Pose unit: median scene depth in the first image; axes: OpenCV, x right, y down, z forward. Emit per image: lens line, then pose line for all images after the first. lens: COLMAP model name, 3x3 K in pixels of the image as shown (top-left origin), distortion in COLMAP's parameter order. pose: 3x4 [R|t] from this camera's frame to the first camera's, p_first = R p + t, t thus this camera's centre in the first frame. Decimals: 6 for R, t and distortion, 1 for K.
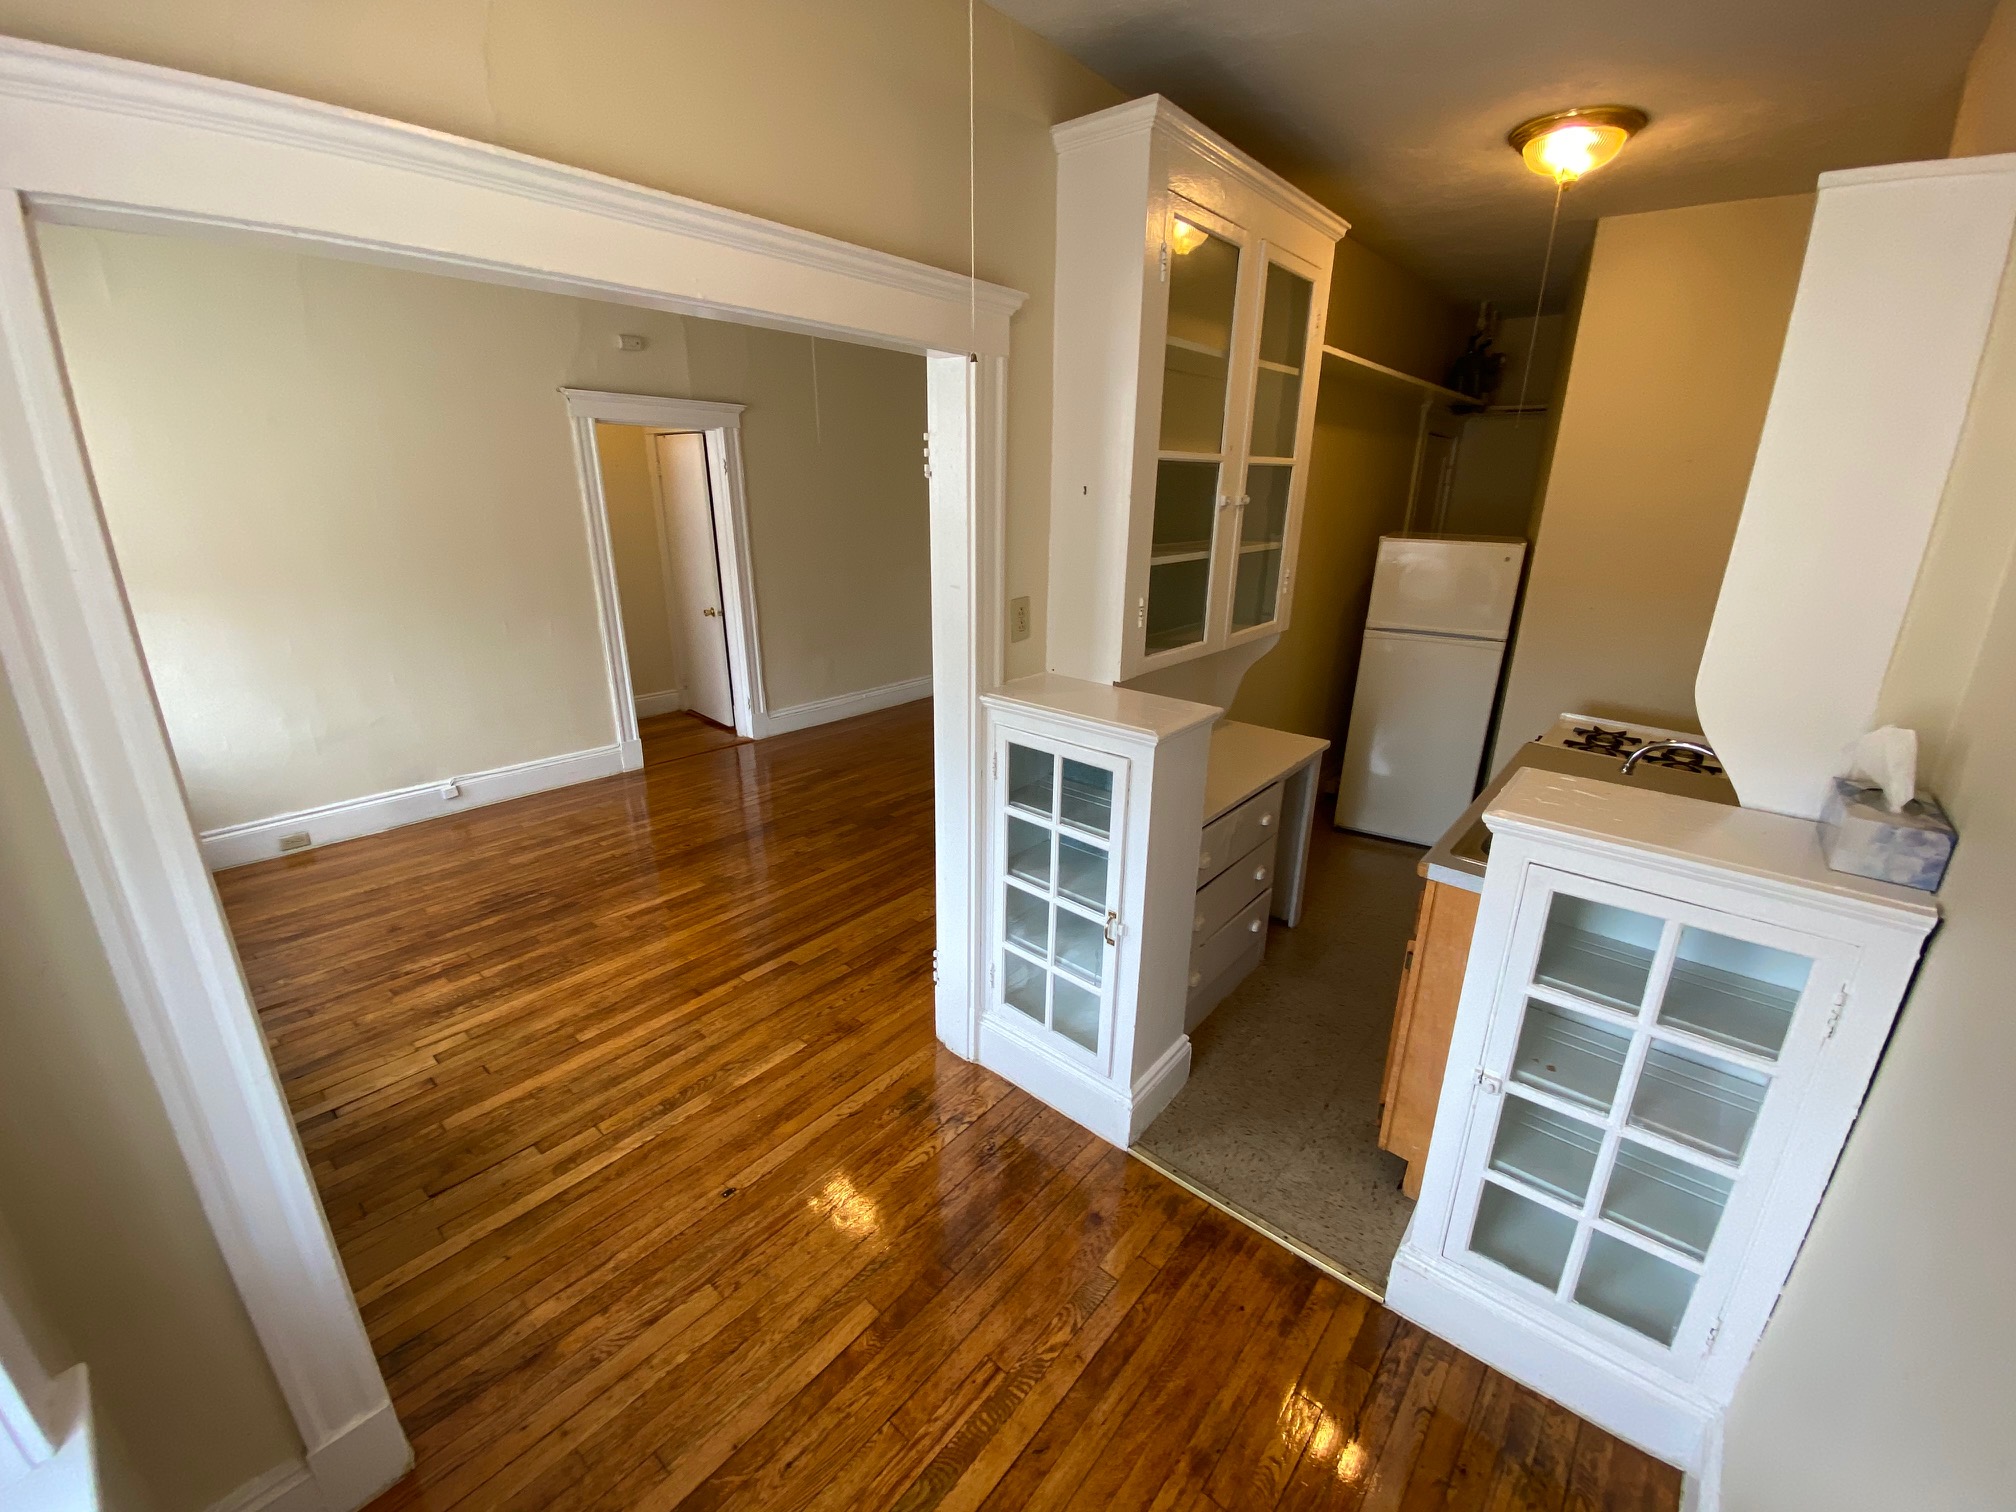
lens RADIAL K [[816.5, 0, 1008.1], [0, 816.5, 747.8], [0, 0, 1]] dist [0.043631, -0.036588]
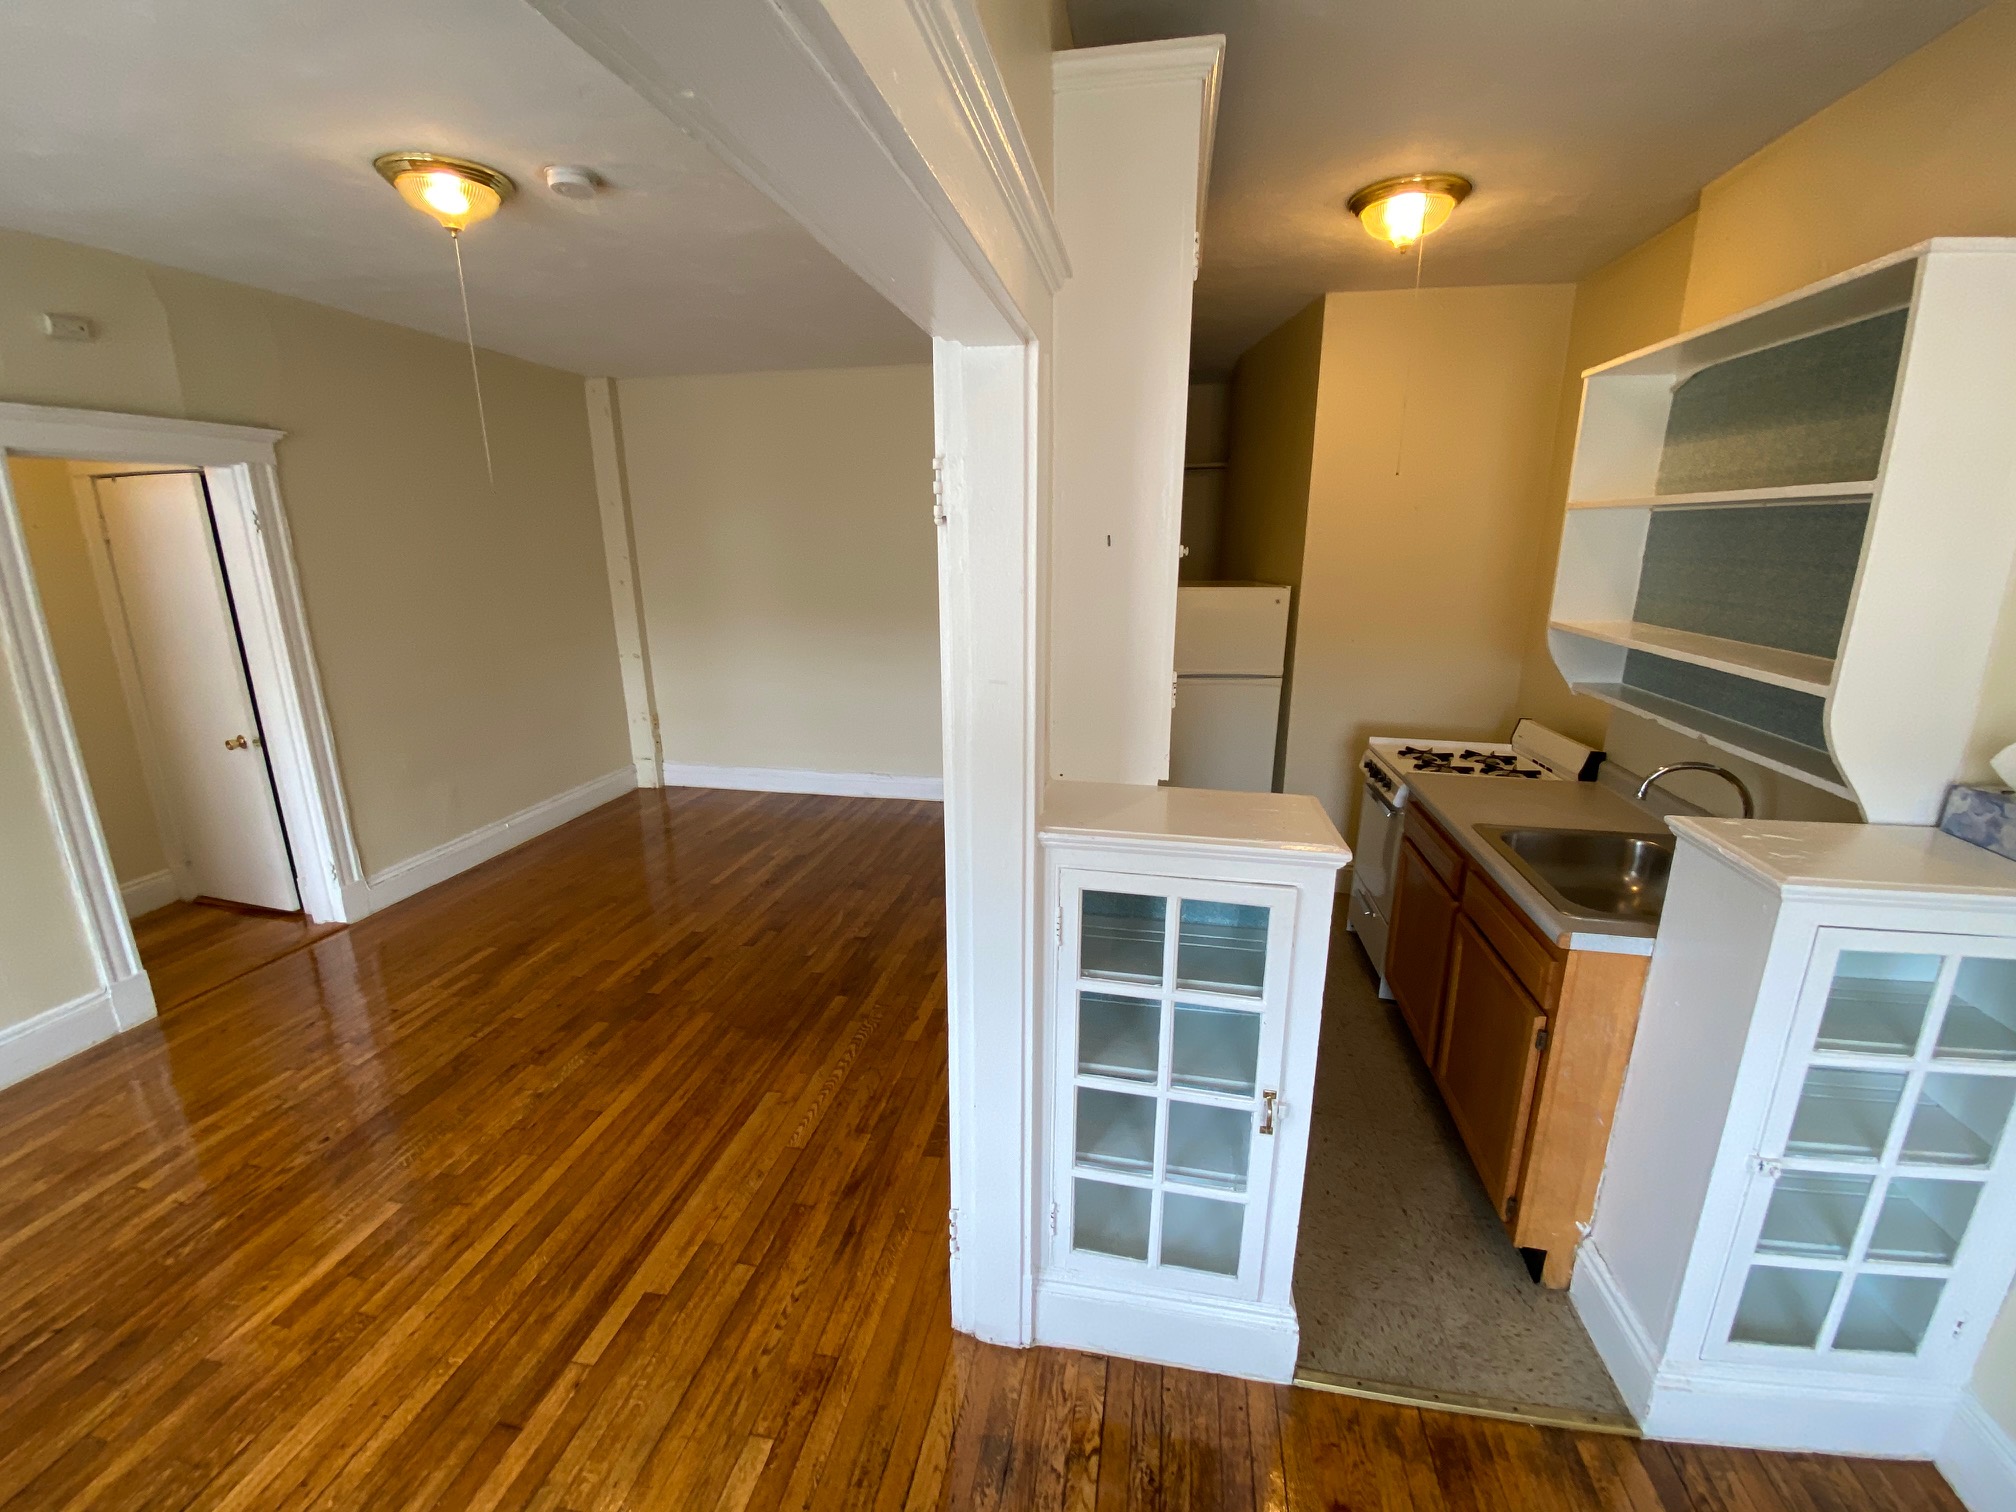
lens RADIAL K [[830.0, 0, 1009.5], [0, 830.0, 745.2], [0, 0, 1]] dist [0.010797, -0.015641]
pose [[0.869605, -0.133577, 0.475335, -0.313345], [0.164901, 0.986003, -0.024597, -0.102947], [-0.465397, 0.099773, 0.879461, 0.323592]]
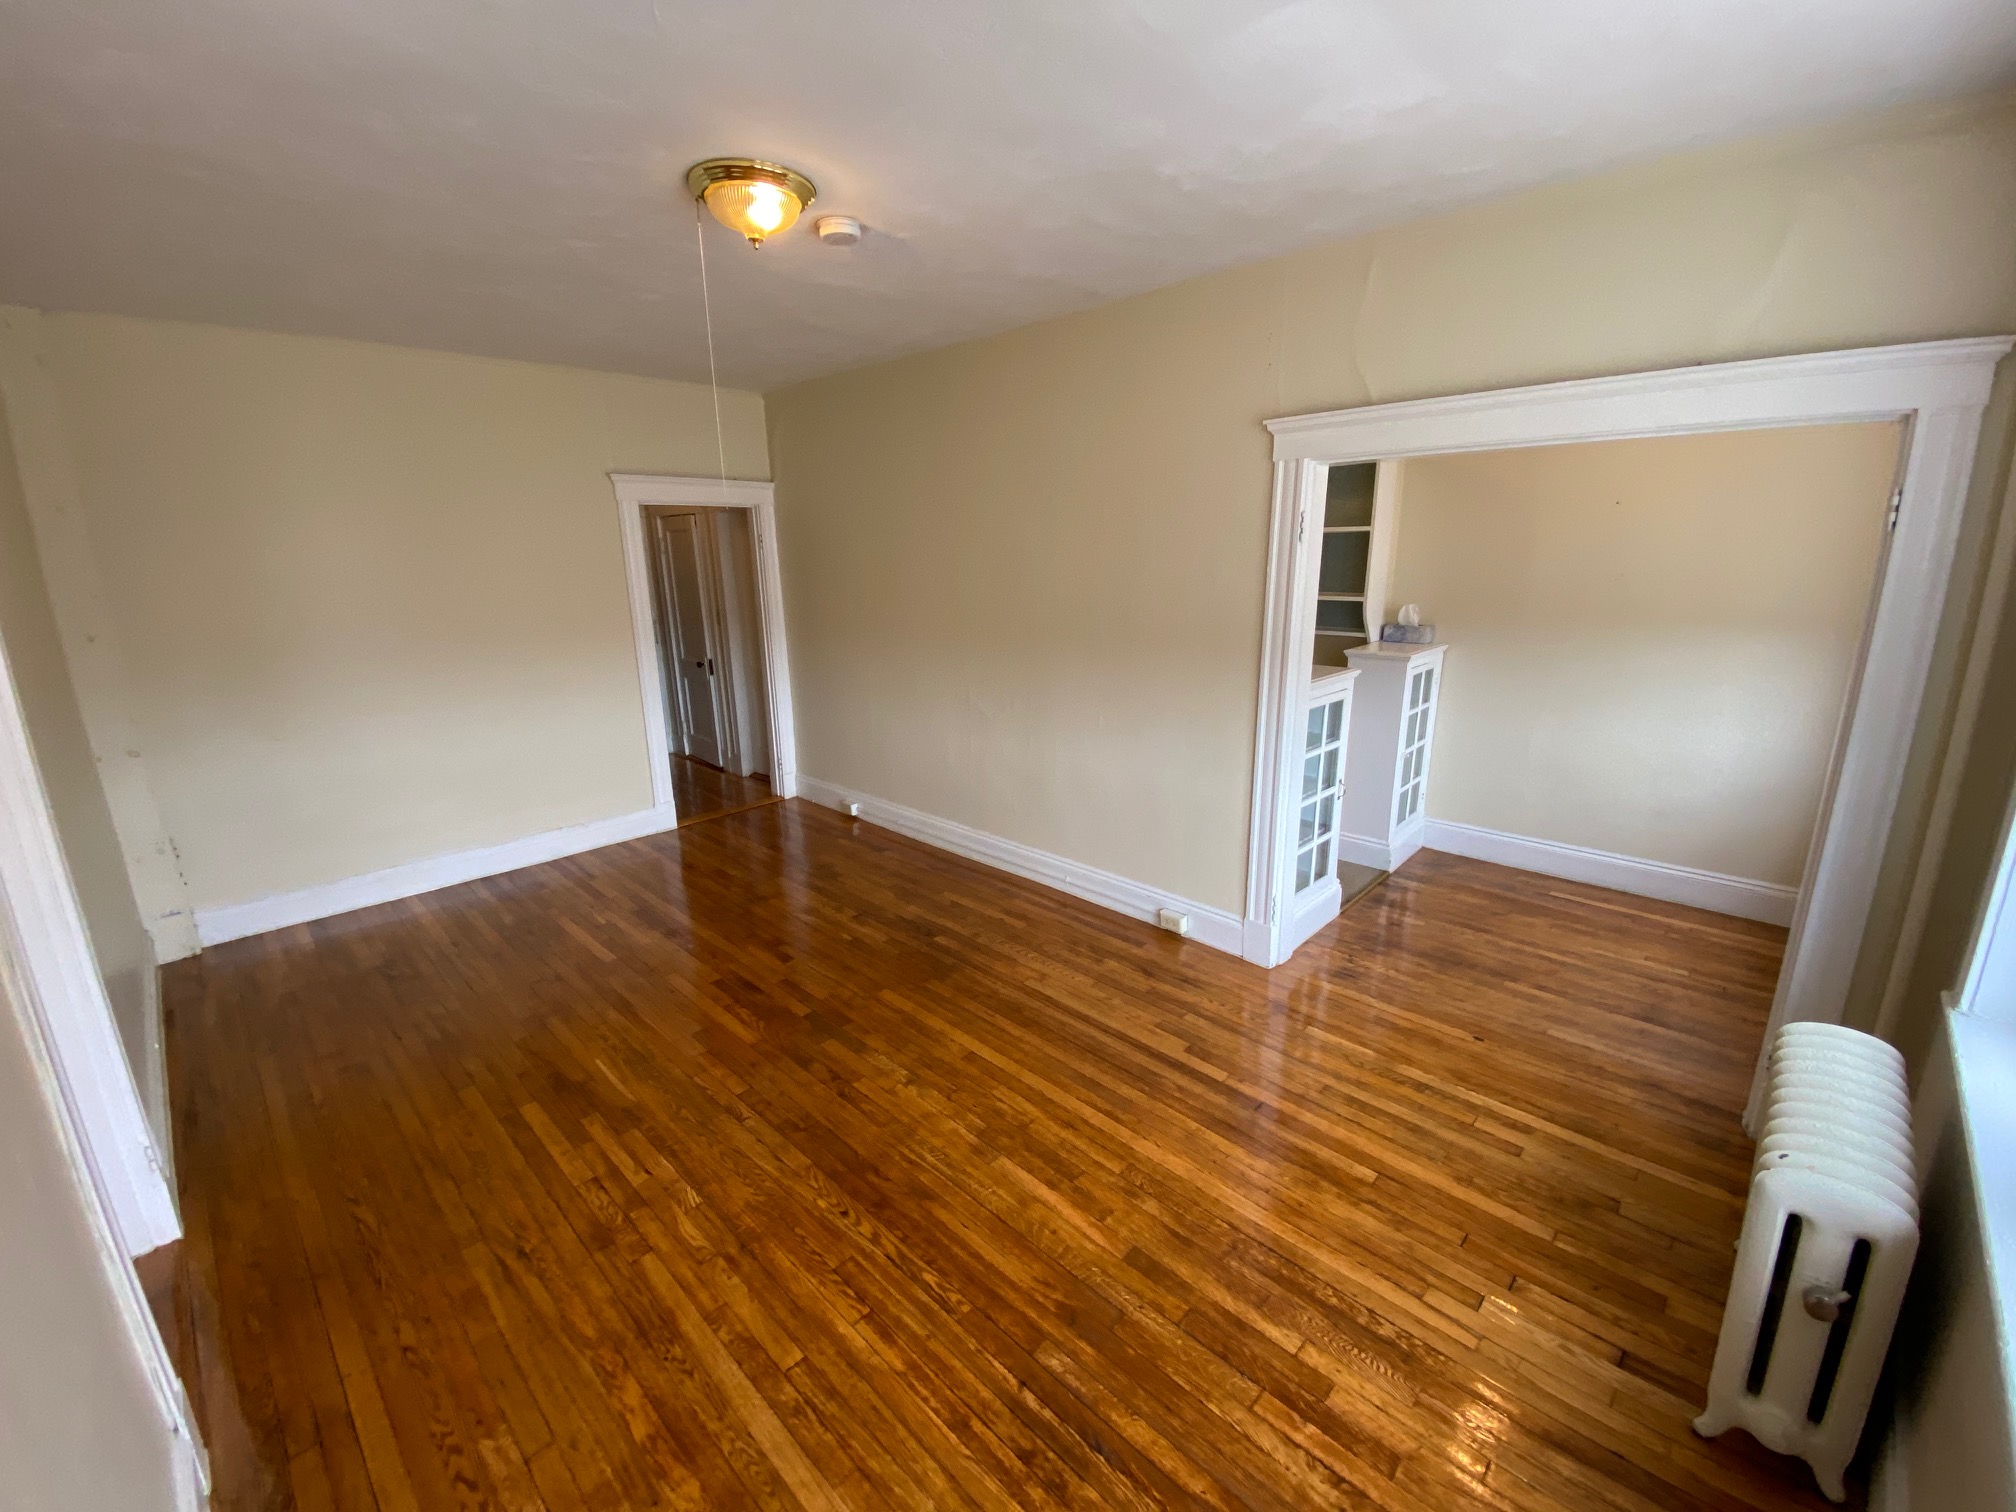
lens RADIAL K [[816.5, 0, 1008.1], [0, 816.5, 747.8], [0, 0, 1]] dist [0.043631, -0.036588]
pose [[0.058760, -0.249604, 0.966564, -1.280228], [0.324197, 0.920527, 0.218007, -0.383225], [-0.944163, 0.300547, 0.135011, 1.117665]]
